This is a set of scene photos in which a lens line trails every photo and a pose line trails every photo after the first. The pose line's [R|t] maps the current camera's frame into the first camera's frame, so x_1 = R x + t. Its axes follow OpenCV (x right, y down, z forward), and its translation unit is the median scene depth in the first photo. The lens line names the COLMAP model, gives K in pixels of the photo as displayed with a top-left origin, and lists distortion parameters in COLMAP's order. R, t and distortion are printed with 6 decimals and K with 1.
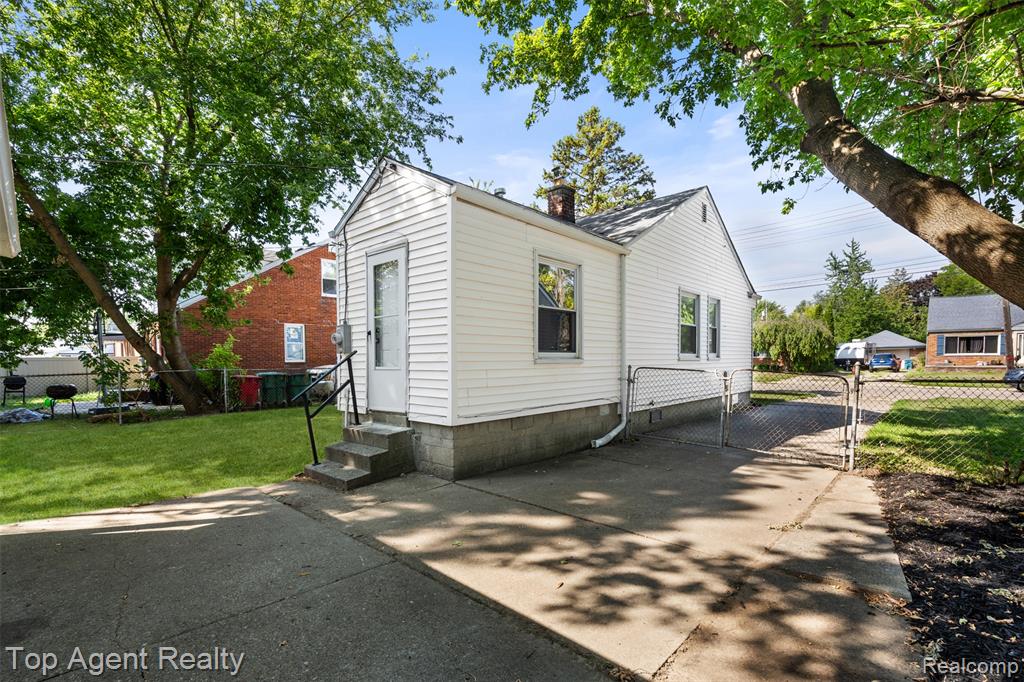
lens RADIAL K [[449.1, 0, 517.3], [0, 449.1, 348.5], [0, 0, 1]] dist [-0.001912, -0.000544]
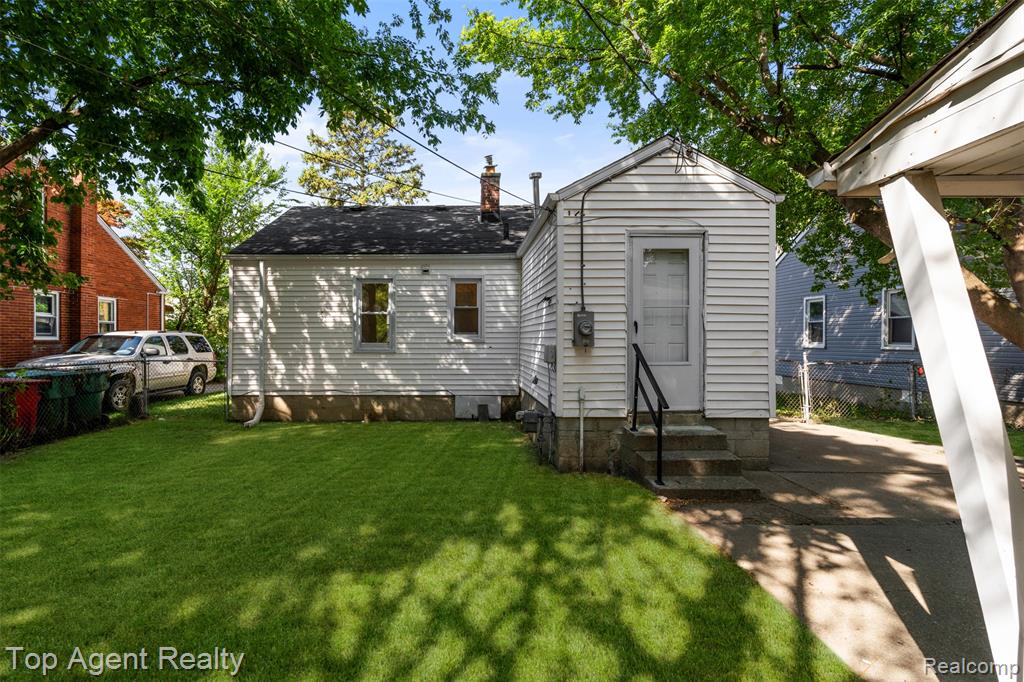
lens RADIAL K [[430.9, 0, 505.5], [0, 430.9, 343.7], [0, 0, 1]] dist [-0.001022, 0.000025]
pose [[0.763666, 0.009093, 0.645548, -2.136668], [-0.026755, 0.999488, 0.017573, -0.007766], [-0.645057, -0.030692, 0.763518, 1.029078]]
